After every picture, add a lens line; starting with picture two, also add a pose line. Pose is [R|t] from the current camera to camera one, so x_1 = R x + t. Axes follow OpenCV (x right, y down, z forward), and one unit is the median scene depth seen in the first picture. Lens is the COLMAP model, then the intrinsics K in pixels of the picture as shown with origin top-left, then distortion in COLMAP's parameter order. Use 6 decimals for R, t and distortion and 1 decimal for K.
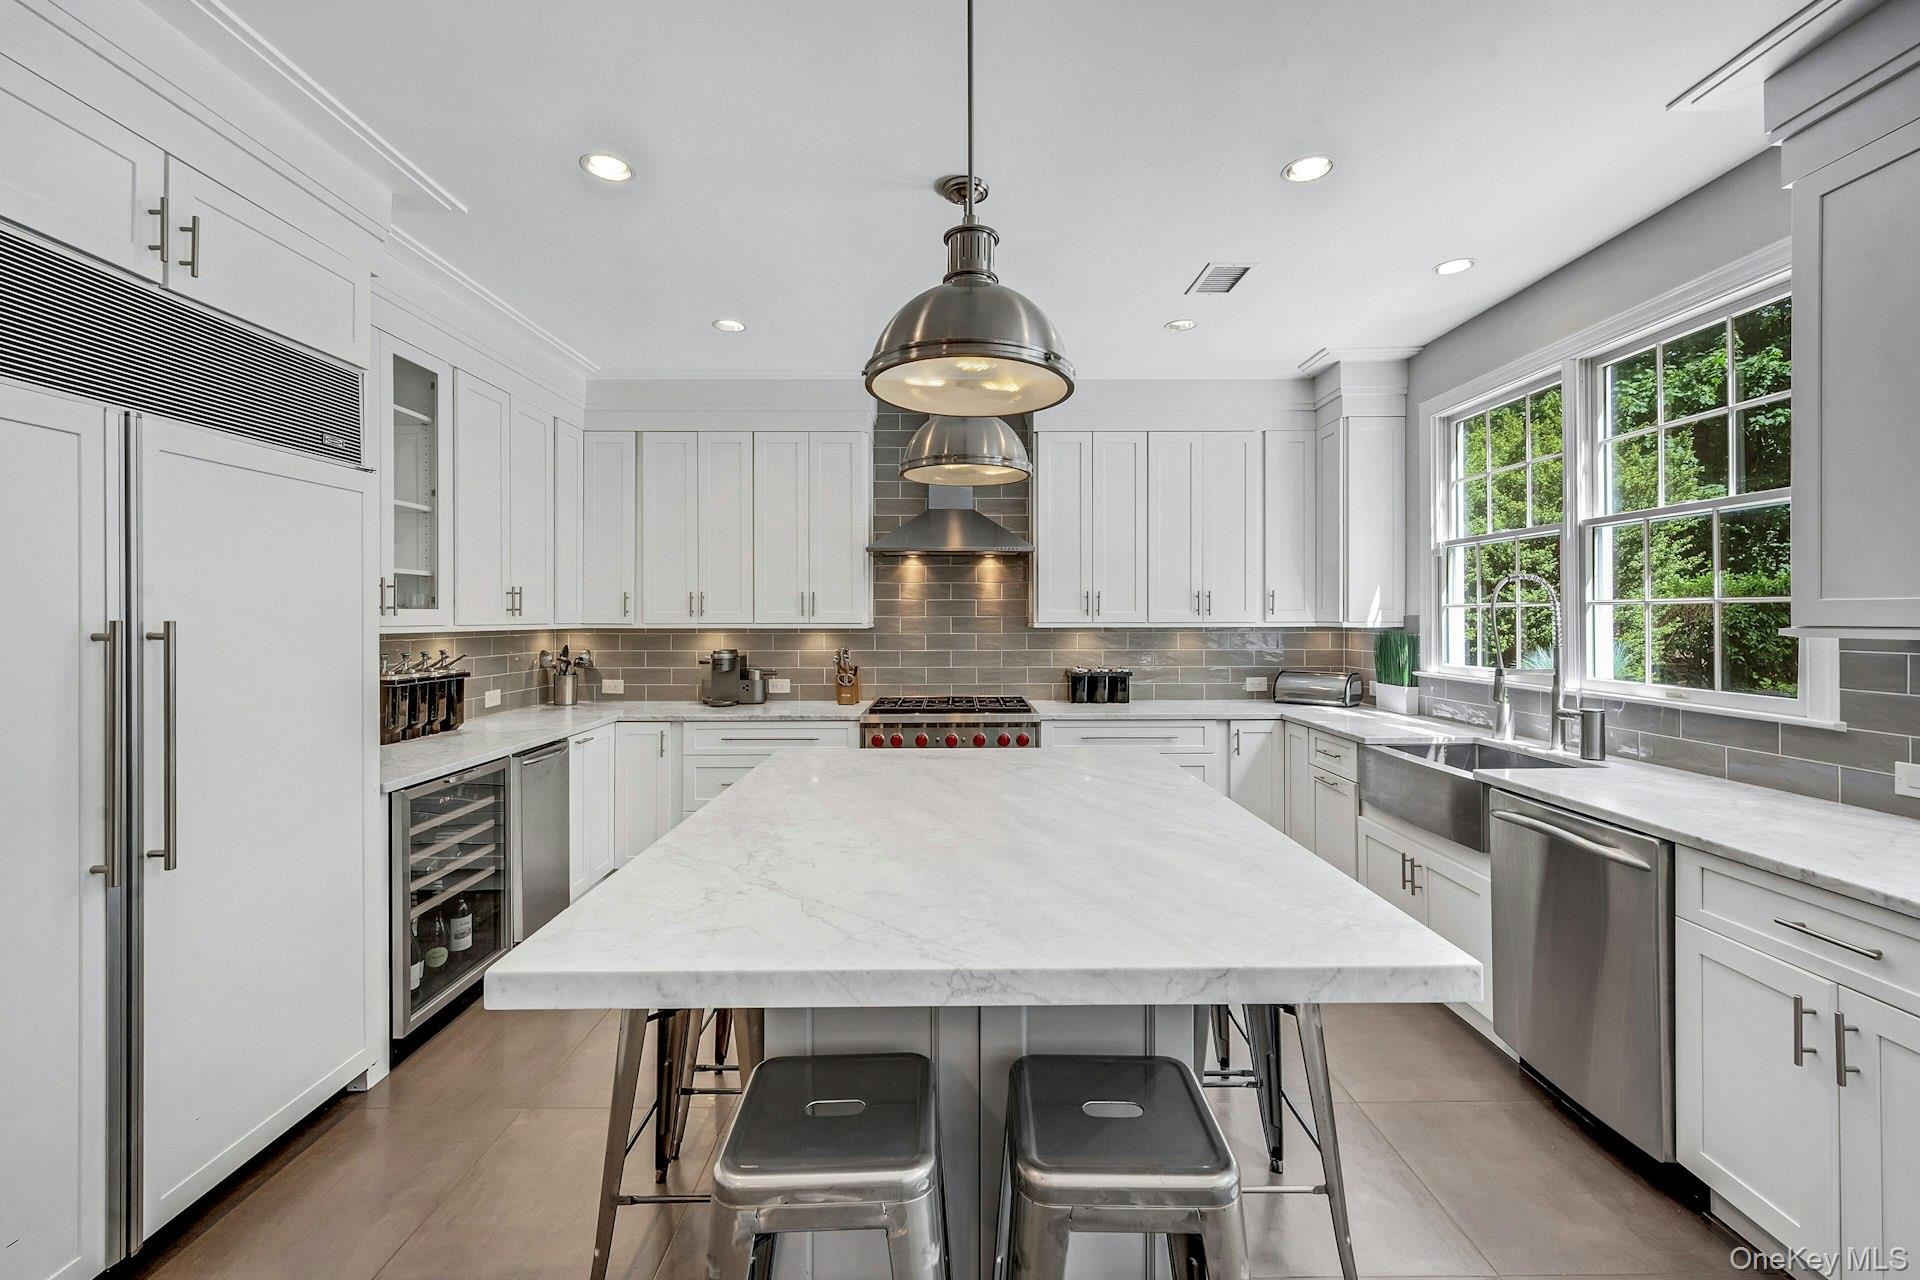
lens RADIAL K [[801.1, 0, 953.4], [0, 801.1, 612.8], [0, 0, 1]] dist [-0.000848, -0.000031]
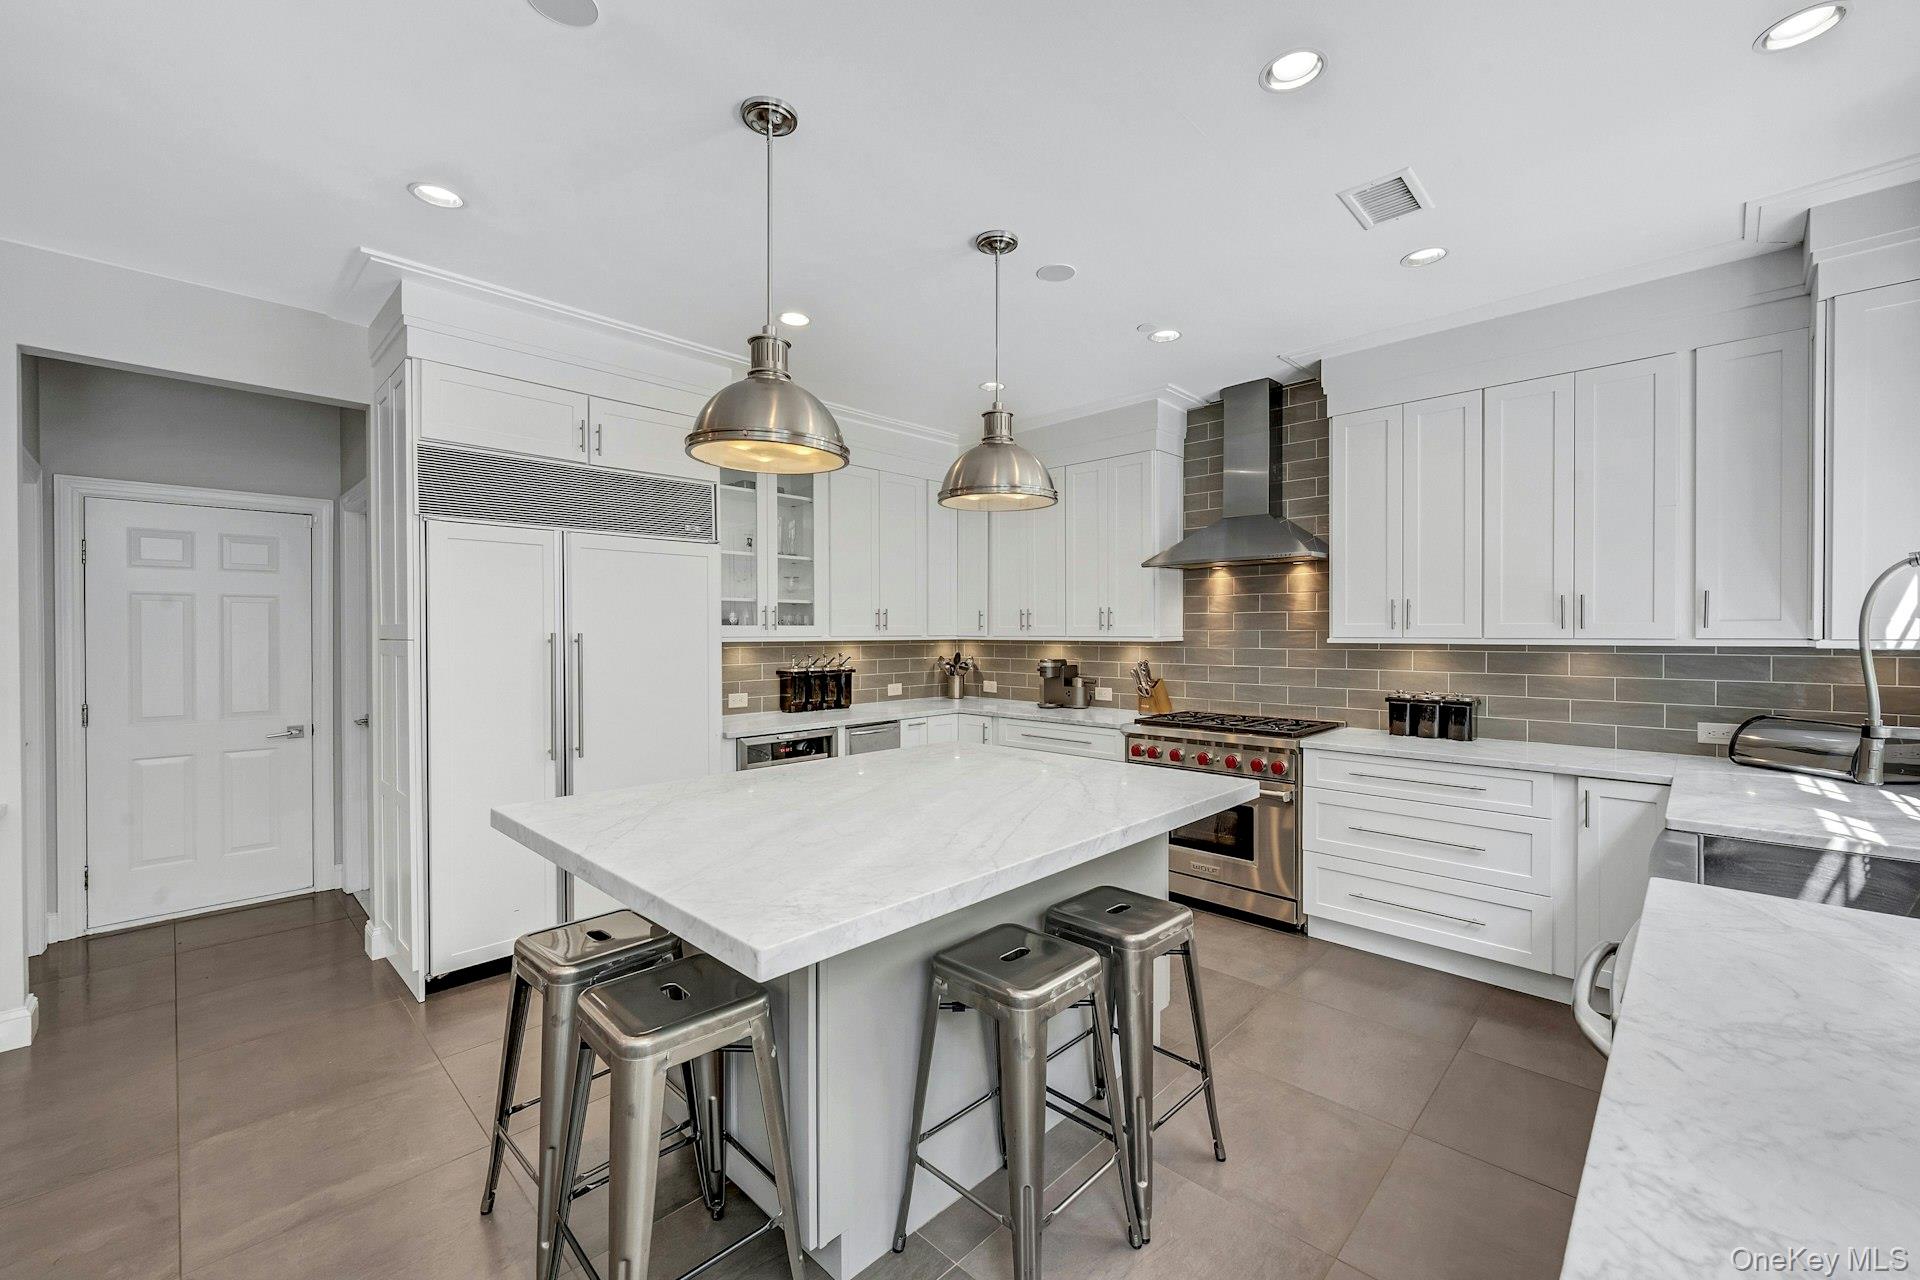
lens RADIAL K [[786.7, 0, 965.8], [0, 786.7, 637.1], [0, 0, 1]] dist [0.000194, -0.000194]
pose [[0.706785, 0.006529, -0.707398, 0.422017], [0.004498, 0.999896, 0.013723, -0.001440], [0.707414, -0.012881, 0.706682, 0.114720]]
